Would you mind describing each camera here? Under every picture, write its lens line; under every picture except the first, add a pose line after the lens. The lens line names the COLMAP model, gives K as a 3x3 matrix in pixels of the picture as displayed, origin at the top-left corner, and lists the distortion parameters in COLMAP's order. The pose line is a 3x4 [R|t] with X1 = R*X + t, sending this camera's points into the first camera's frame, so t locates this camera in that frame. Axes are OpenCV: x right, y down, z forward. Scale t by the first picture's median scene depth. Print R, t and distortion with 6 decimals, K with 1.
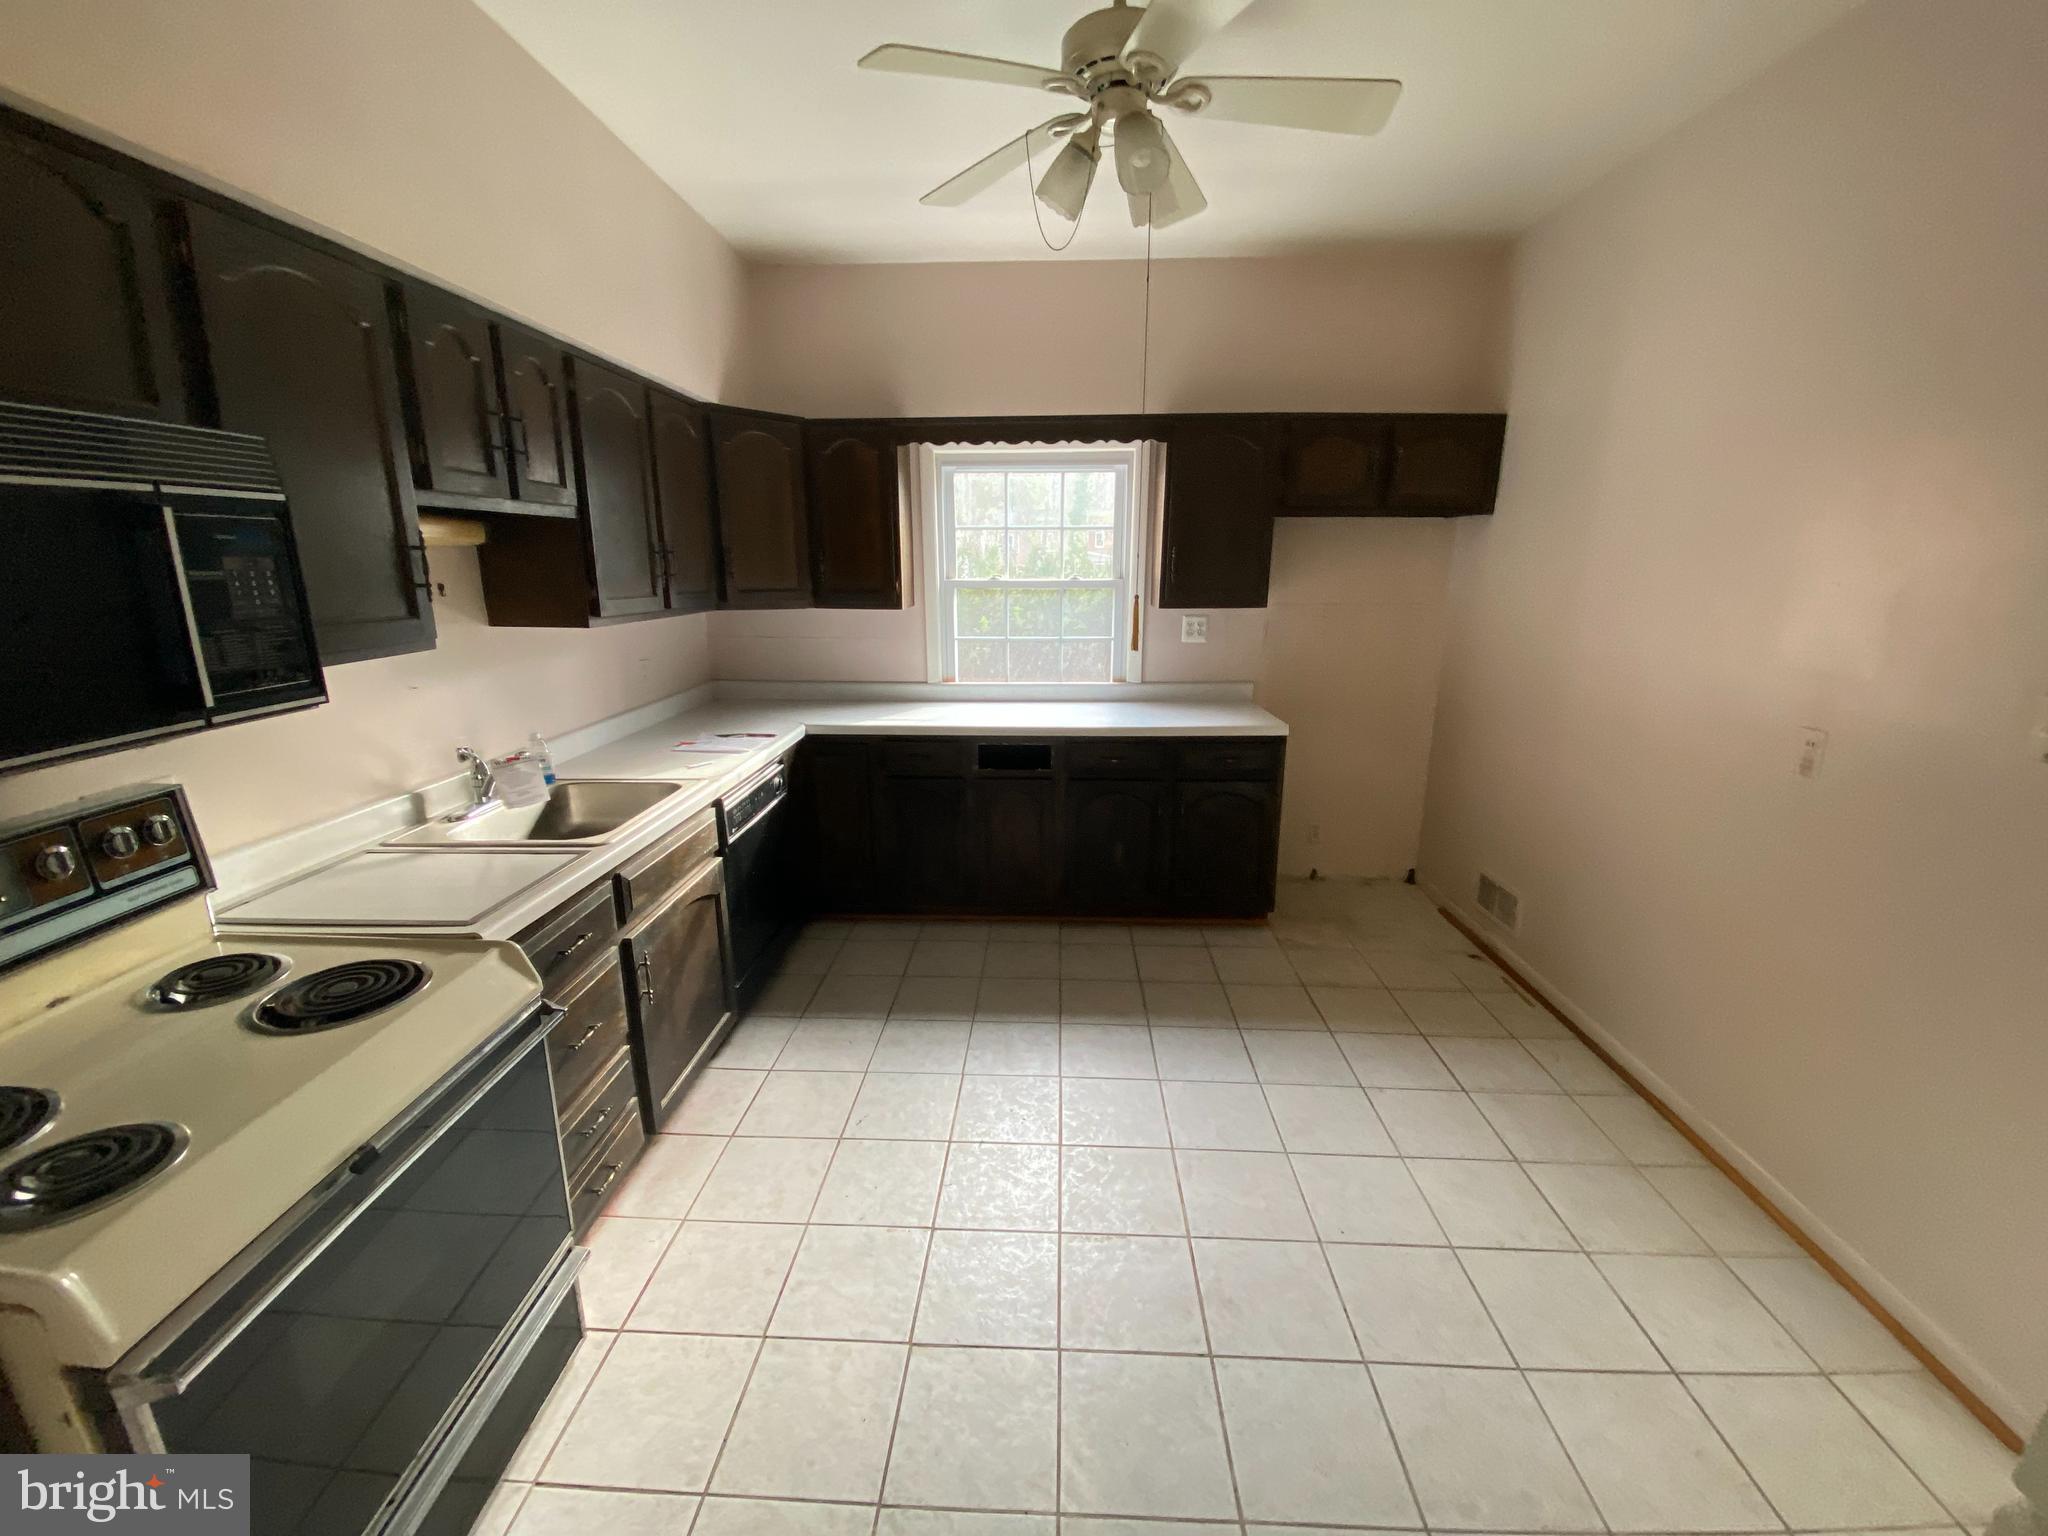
lens RADIAL K [[858.7, 0, 1019.2], [0, 858.7, 770.5], [0, 0, 1]] dist [0.068374, -0.038100]
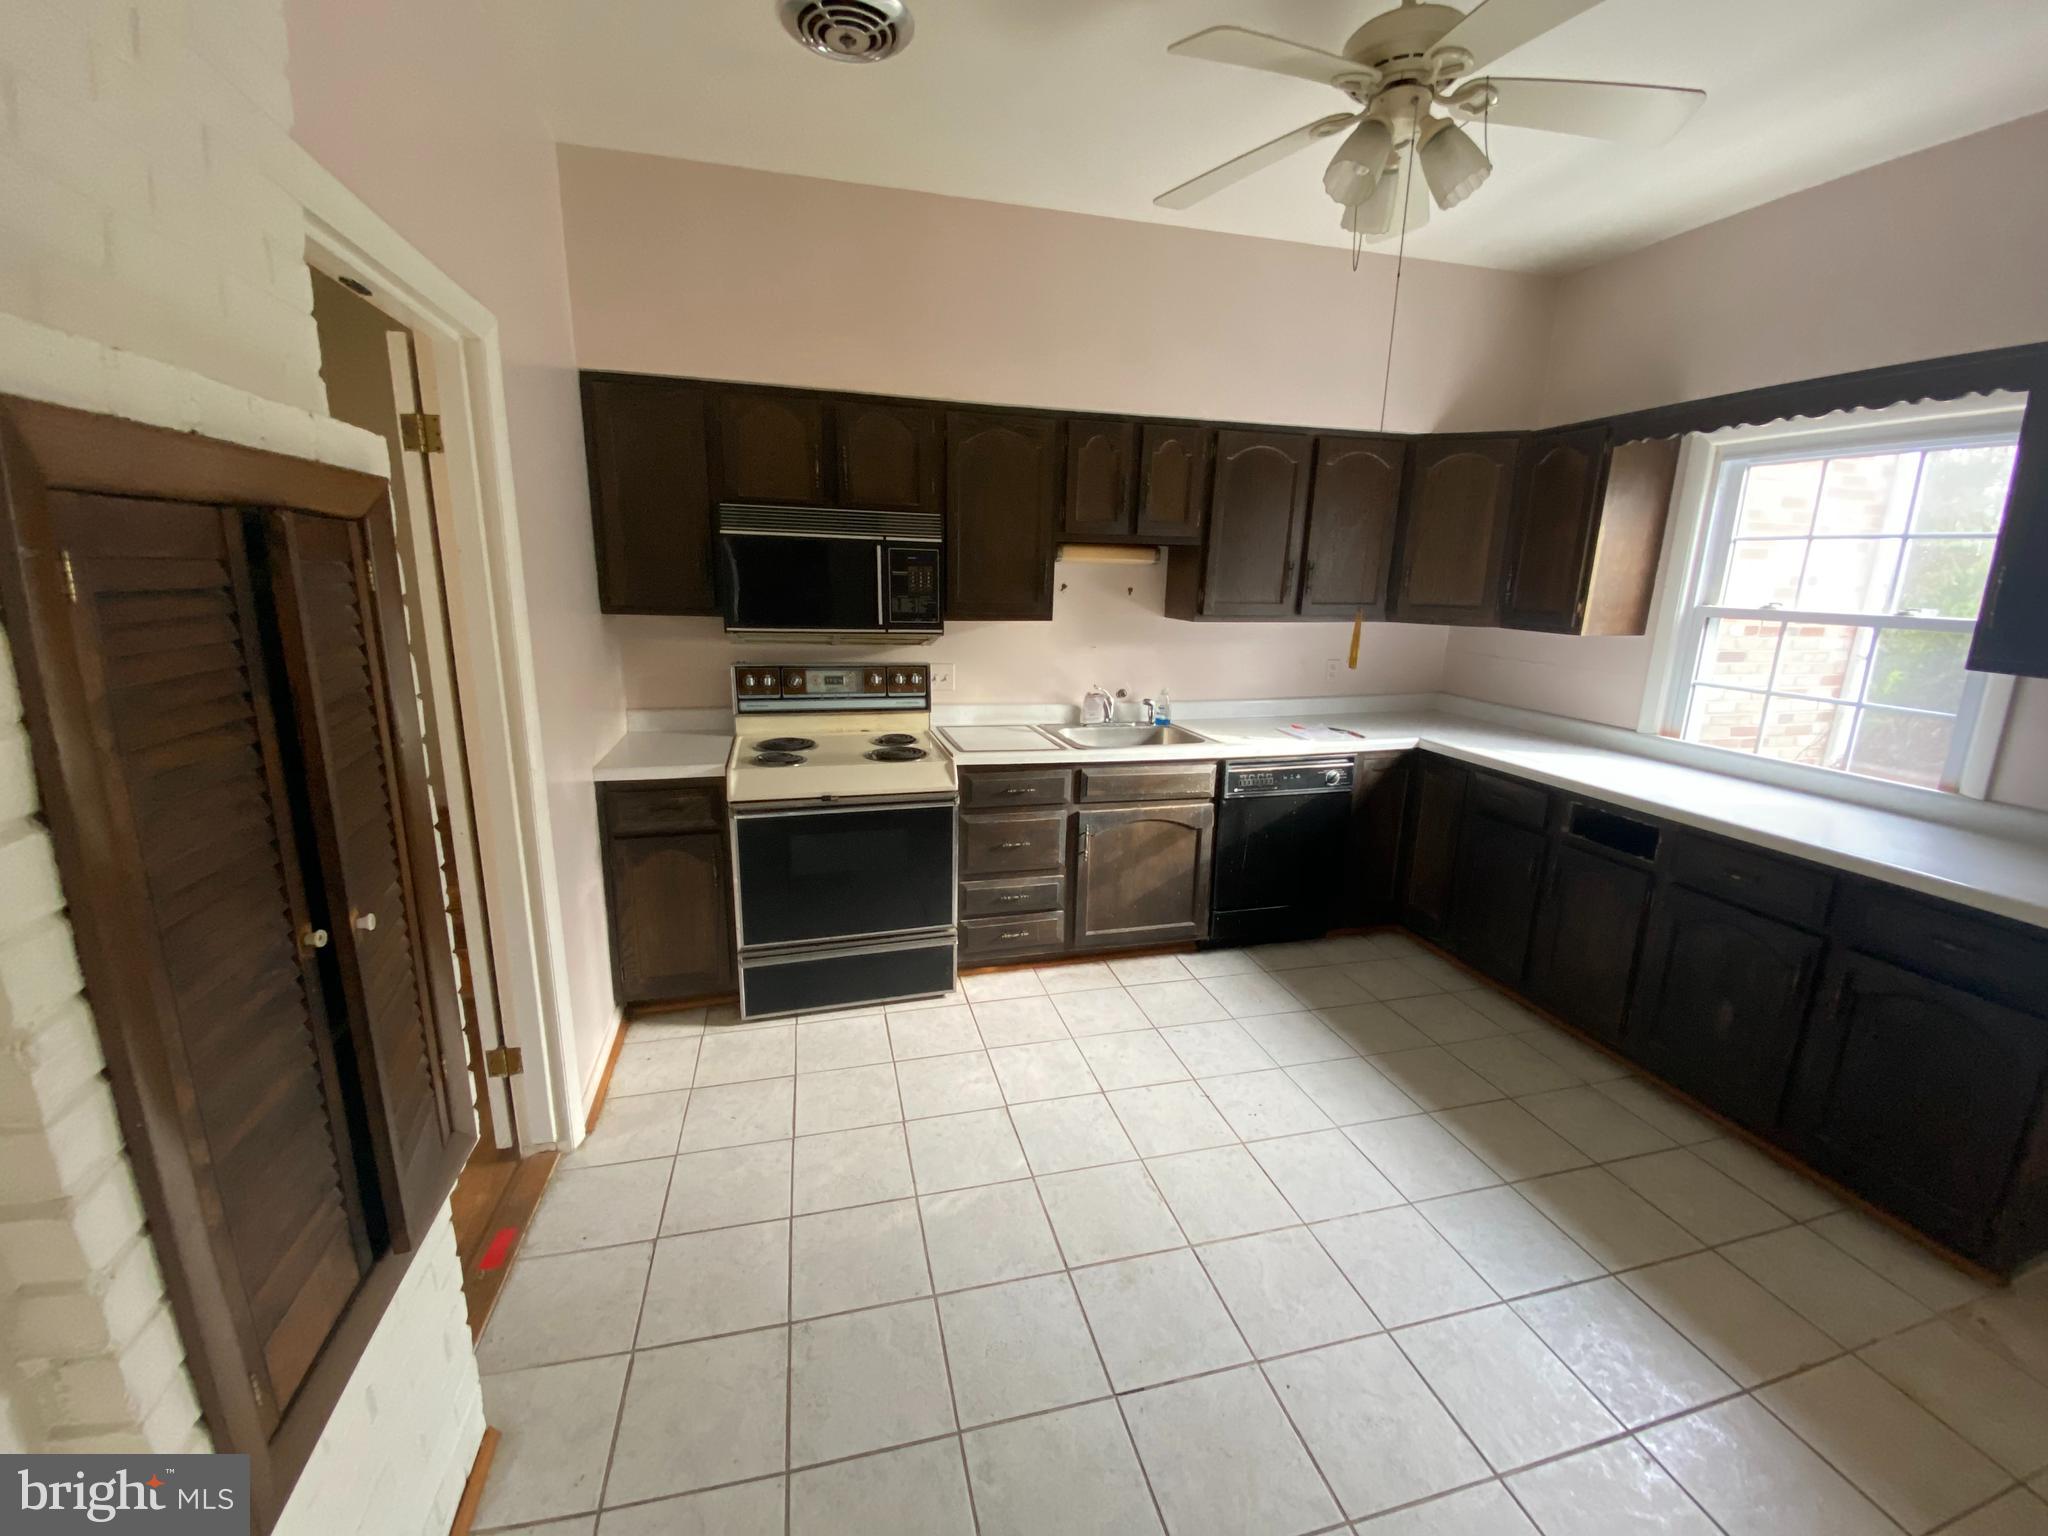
lens RADIAL K [[858.7, 0, 1019.2], [0, 858.7, 770.5], [0, 0, 1]] dist [0.068374, -0.038100]
pose [[0.272637, 0.225970, -0.935204, 0.596876], [-0.251413, 0.954986, 0.157457, -0.060117], [0.928688, 0.192194, 0.317176, 0.248388]]
